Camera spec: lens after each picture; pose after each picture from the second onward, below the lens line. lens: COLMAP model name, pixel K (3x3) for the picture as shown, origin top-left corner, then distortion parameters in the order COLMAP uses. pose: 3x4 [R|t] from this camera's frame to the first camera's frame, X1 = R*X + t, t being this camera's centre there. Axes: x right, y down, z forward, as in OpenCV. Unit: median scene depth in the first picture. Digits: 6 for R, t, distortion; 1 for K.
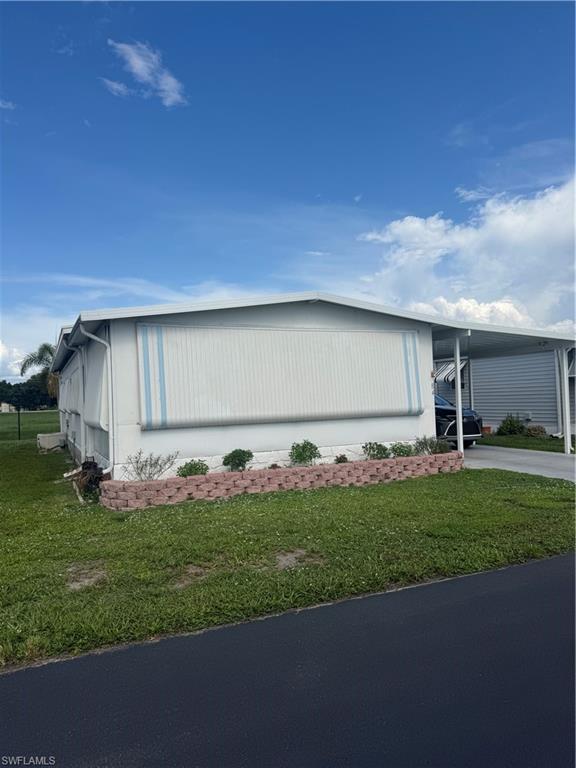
lens RADIAL K [[538.1, 0, 287.8], [0, 538.1, 392.5], [0, 0, 1]] dist [0.071430, -0.068358]
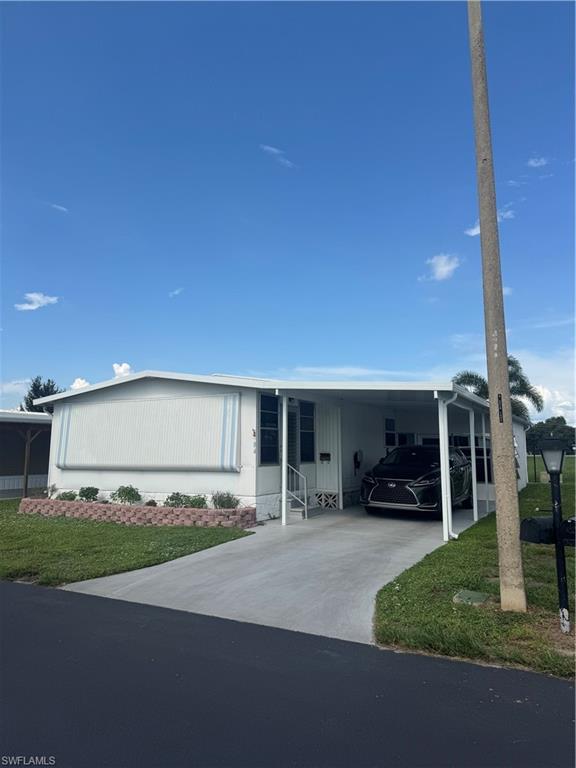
lens RADIAL K [[536.0, 0, 288.0], [0, 536.0, 384.0], [0, 0, 1]] dist [0.085171, -0.129291]
pose [[0.620978, -0.059085, -0.781598, 1.238828], [-0.003791, 0.996917, -0.078374, -0.052369], [0.783819, 0.051632, 0.618840, 0.443168]]
